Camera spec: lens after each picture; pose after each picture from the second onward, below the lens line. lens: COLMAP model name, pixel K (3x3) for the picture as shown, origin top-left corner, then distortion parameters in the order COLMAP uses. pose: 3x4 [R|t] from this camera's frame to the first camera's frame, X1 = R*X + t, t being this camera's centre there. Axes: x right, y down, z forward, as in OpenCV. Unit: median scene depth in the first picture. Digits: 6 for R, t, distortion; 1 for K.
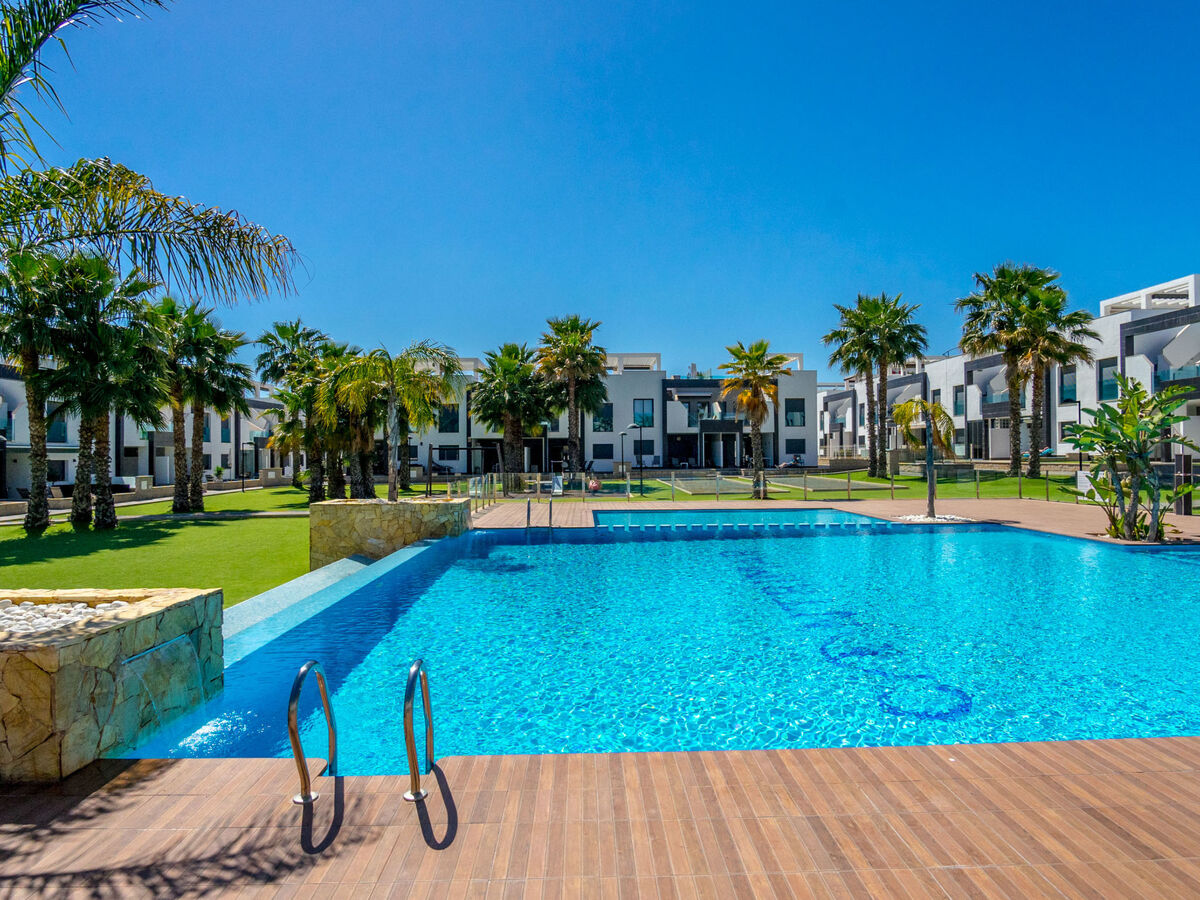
lens RADIAL K [[721.6, 0, 601.1], [0, 721.6, 450.7], [0, 0, 1]] dist [-0.030371, 0.008204]
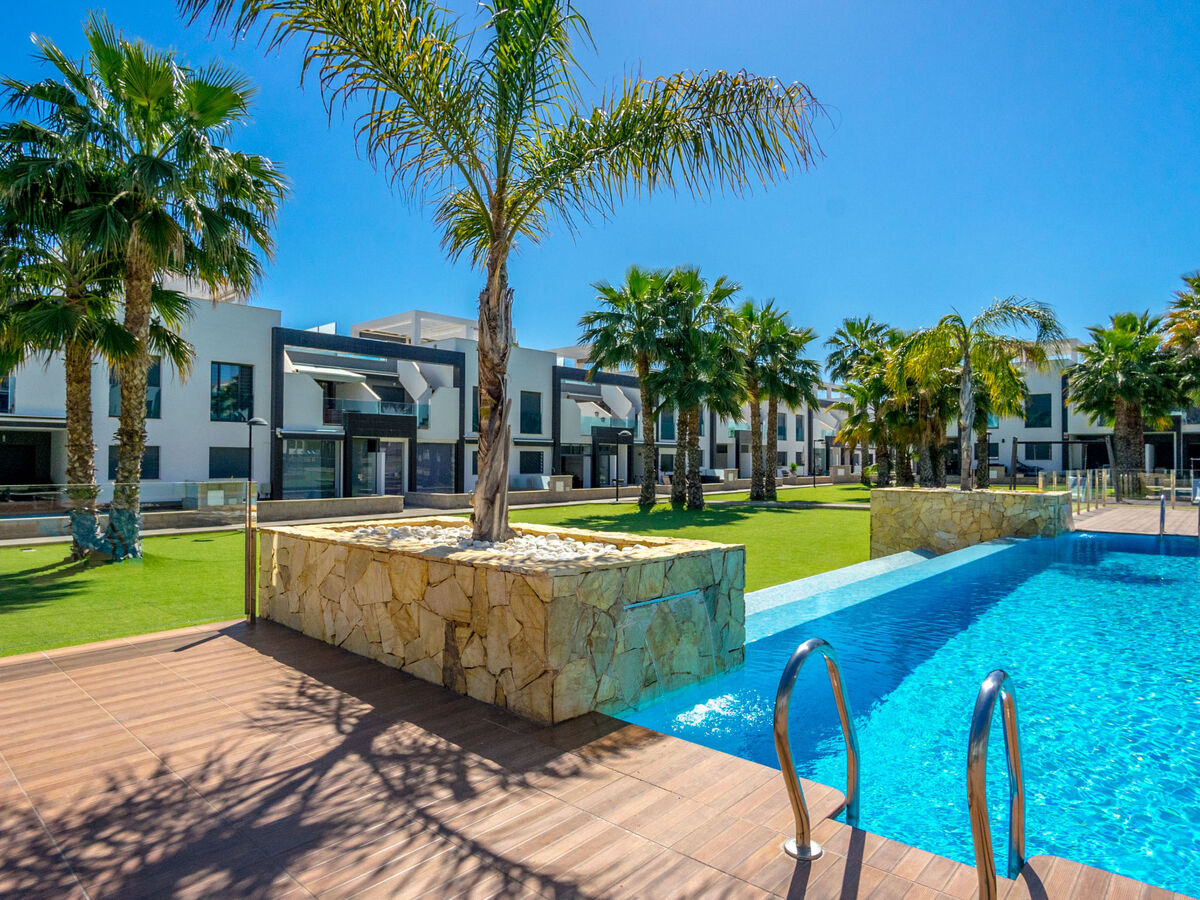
lens RADIAL K [[721.6, 0, 606.6], [0, 721.6, 448.8], [0, 0, 1]] dist [-0.030371, 0.008204]
pose [[0.731277, 0.000278, -0.682080, -0.016157], [-0.005930, 0.999965, -0.005950, 0.020280], [0.682054, 0.008396, 0.731253, 0.063035]]
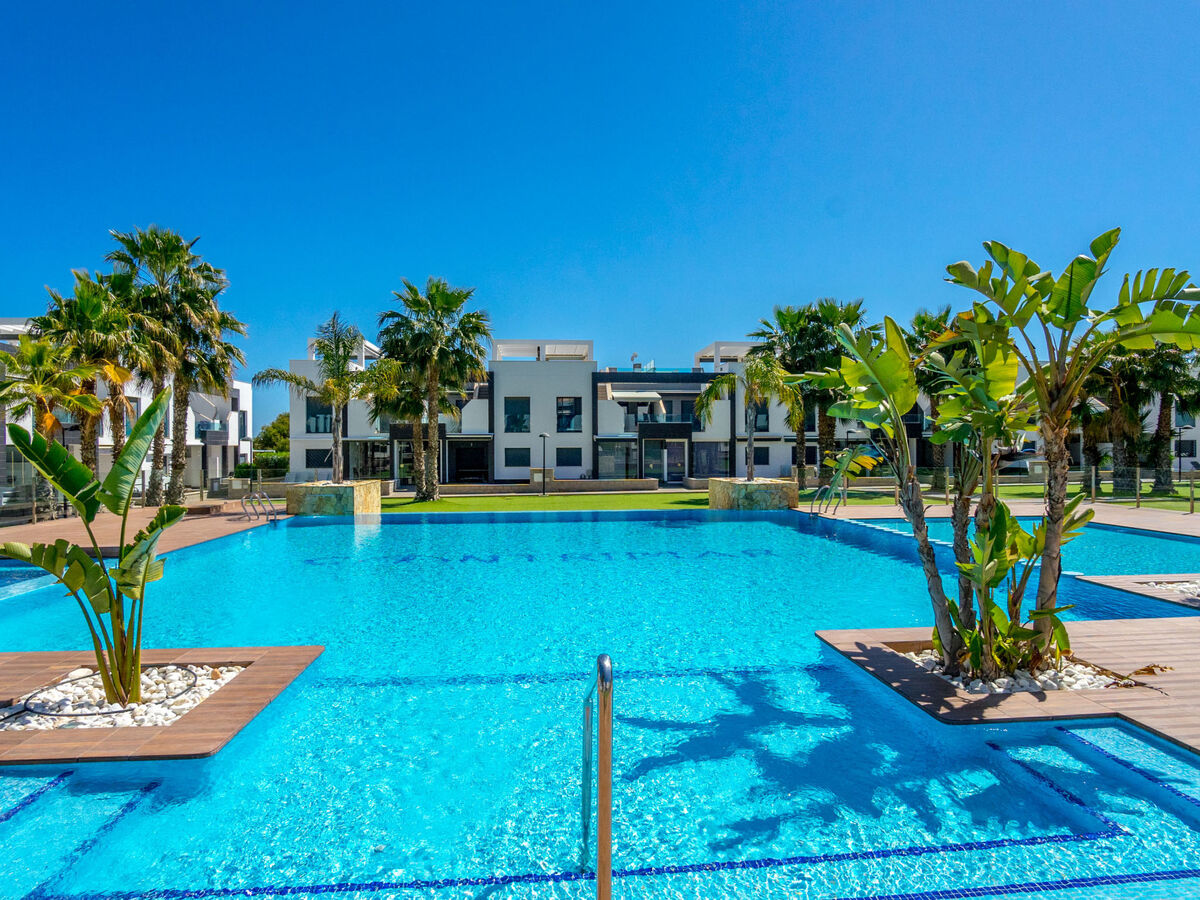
lens RADIAL K [[721.6, 0, 605.5], [0, 721.6, 453.2], [0, 0, 1]] dist [-0.030371, 0.008204]
pose [[0.069985, 0.015772, -0.997423, 0.711657], [0.009250, 0.999822, 0.016459, -0.002359], [0.997505, -0.010378, 0.069826, 0.468718]]
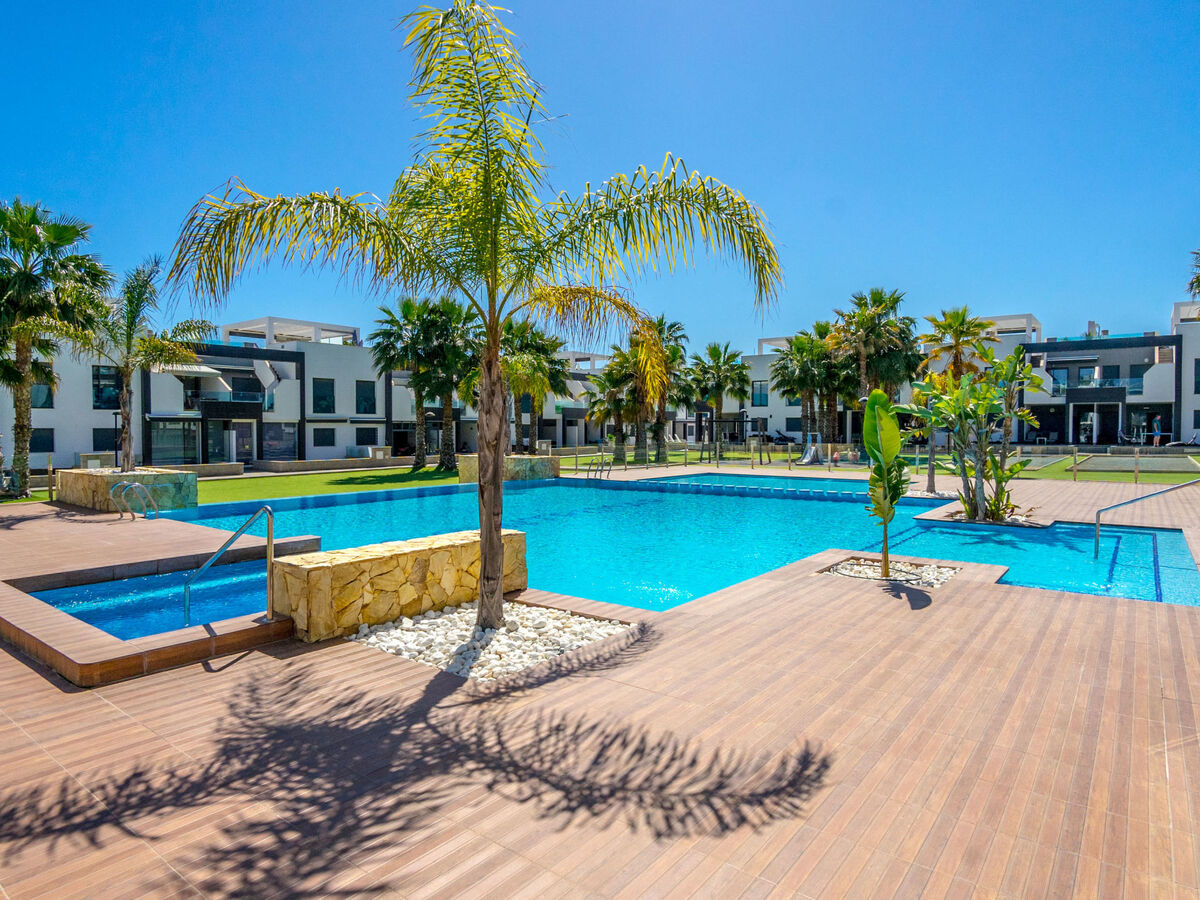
lens RADIAL K [[721.6, 0, 603.8], [0, 721.6, 449.1], [0, 0, 1]] dist [-0.030371, 0.008204]
pose [[0.777973, 0.025835, -0.627766, 0.599286], [-0.002209, 0.999261, 0.038387, -0.002941], [0.628294, -0.028478, 0.777455, -0.045223]]
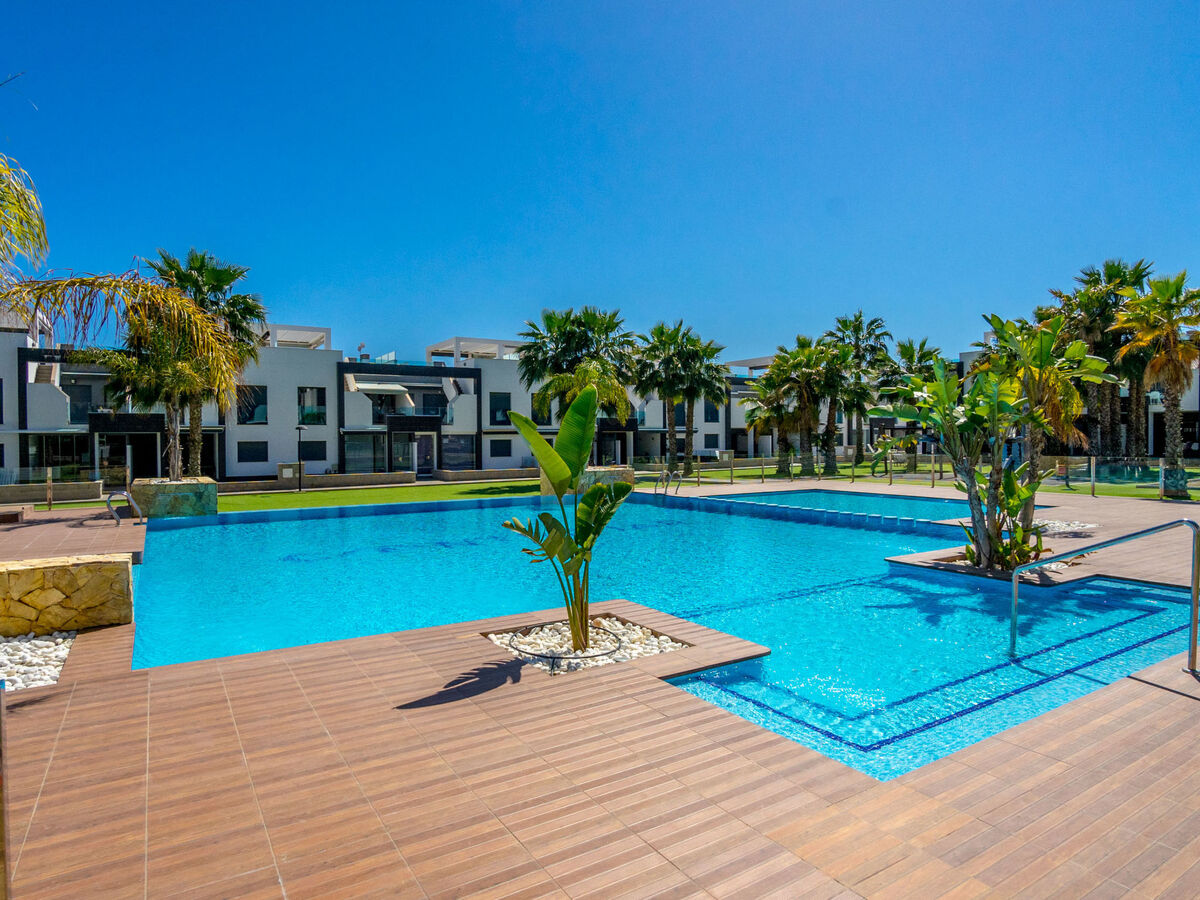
lens RADIAL K [[721.6, 0, 603.5], [0, 721.6, 446.4], [0, 0, 1]] dist [-0.030371, 0.008204]
pose [[0.510095, 0.012788, -0.860023, 0.713851], [0.009106, 0.999753, 0.020267, -0.002706], [0.860070, -0.018169, 0.509853, 0.206324]]
